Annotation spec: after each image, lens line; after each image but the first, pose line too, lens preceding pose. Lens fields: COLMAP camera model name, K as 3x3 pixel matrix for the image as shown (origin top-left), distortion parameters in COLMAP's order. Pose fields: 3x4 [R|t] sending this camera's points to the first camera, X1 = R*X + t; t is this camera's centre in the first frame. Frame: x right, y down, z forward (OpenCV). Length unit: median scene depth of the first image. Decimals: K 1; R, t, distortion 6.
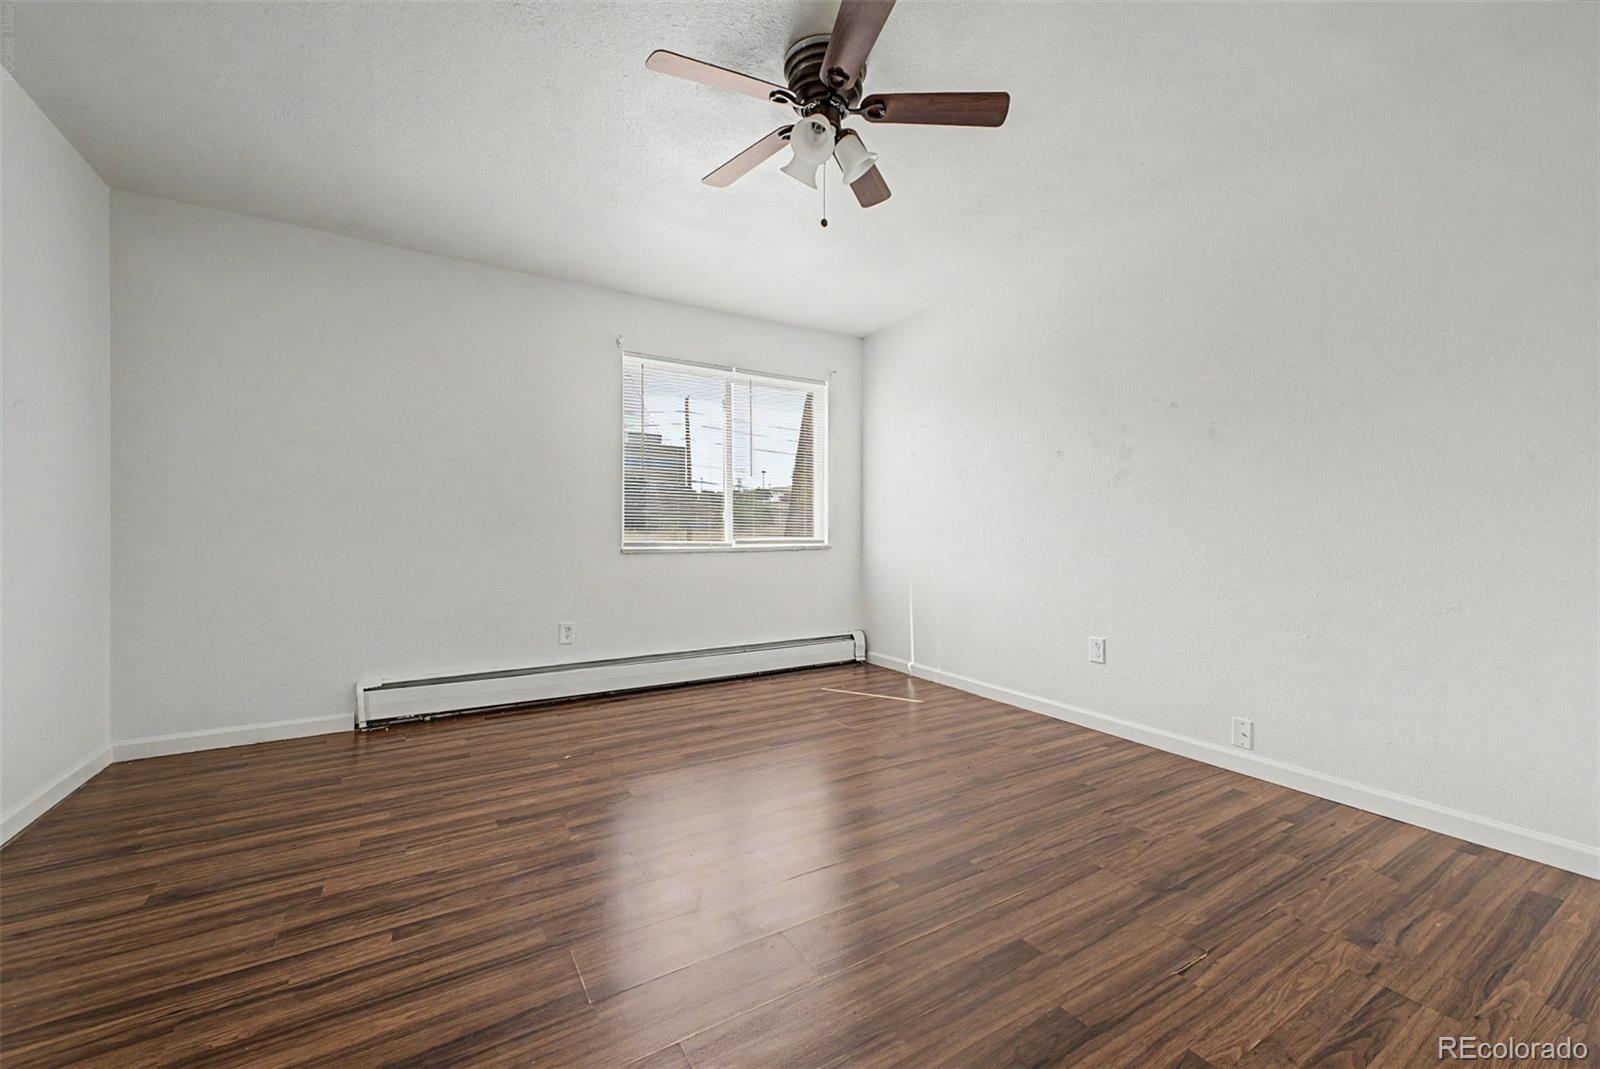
lens RADIAL K [[641.5, 0, 798.1], [0, 641.5, 534.1], [0, 0, 1]] dist [0.019224, -0.000506]
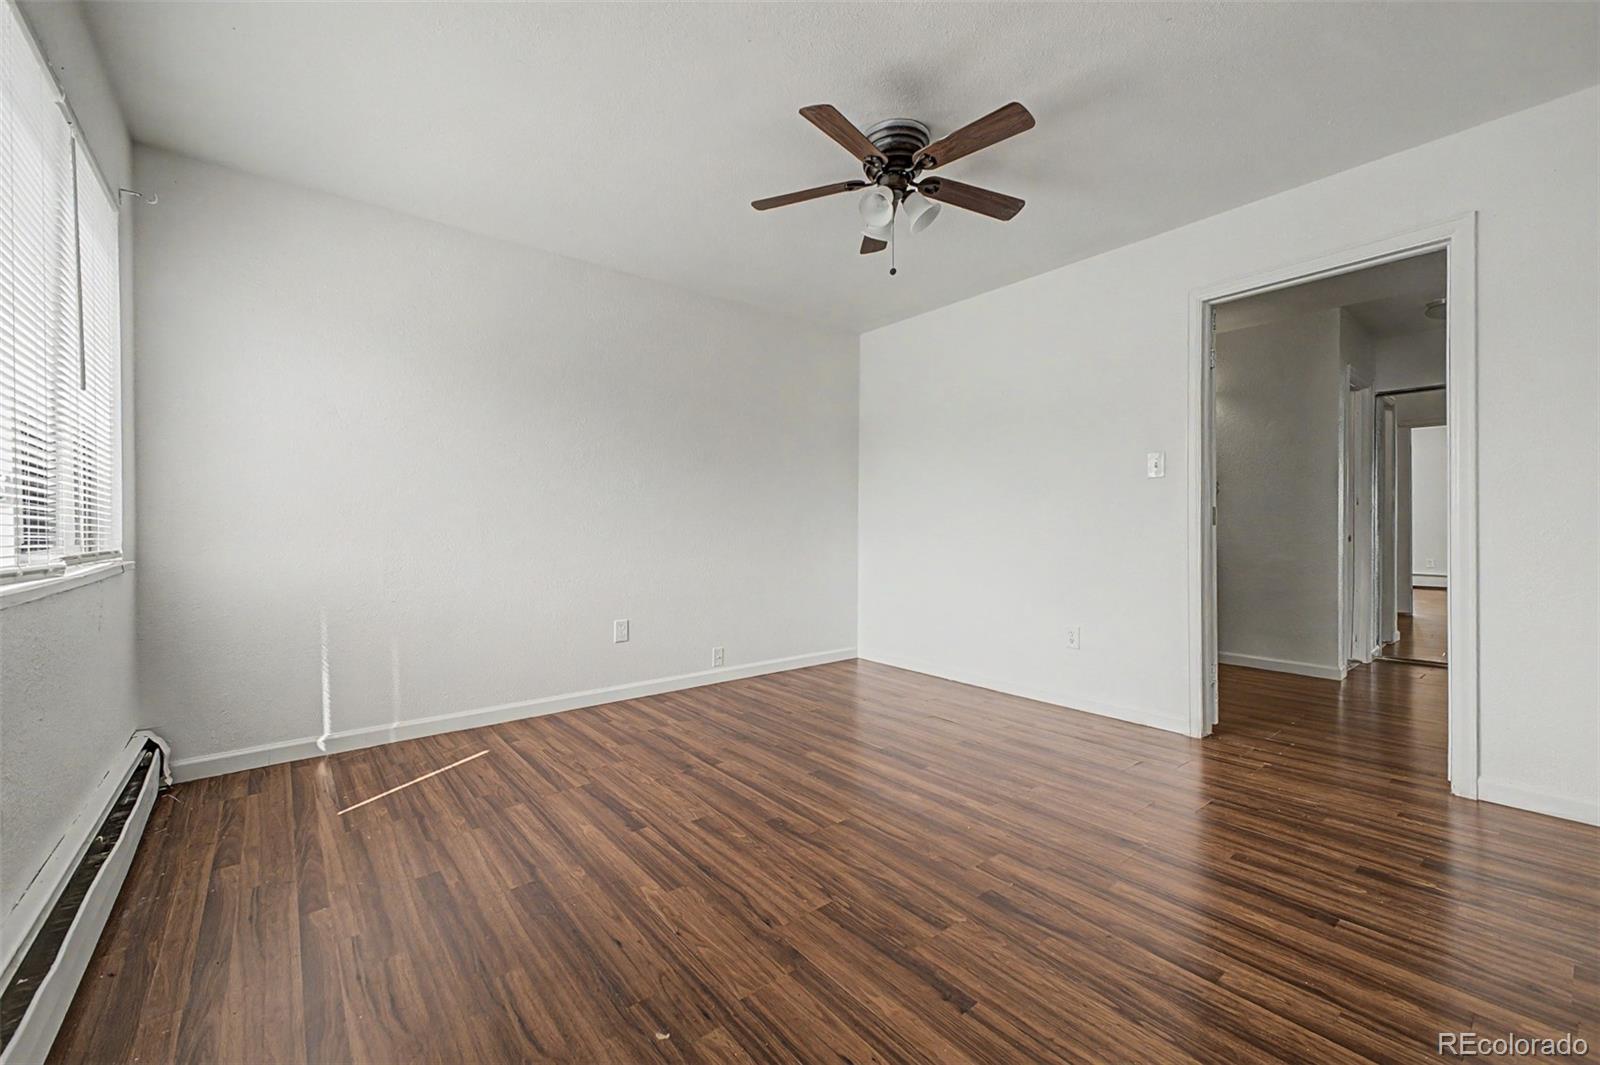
lens RADIAL K [[641.5, 0, 797.0], [0, 641.5, 526.1], [0, 0, 1]] dist [0.019224, -0.000506]
pose [[-0.135326, -0.002442, 0.990798, -1.011846], [0.008907, 0.999954, 0.003681, -0.011795], [-0.990761, 0.009323, -0.135298, 1.194821]]
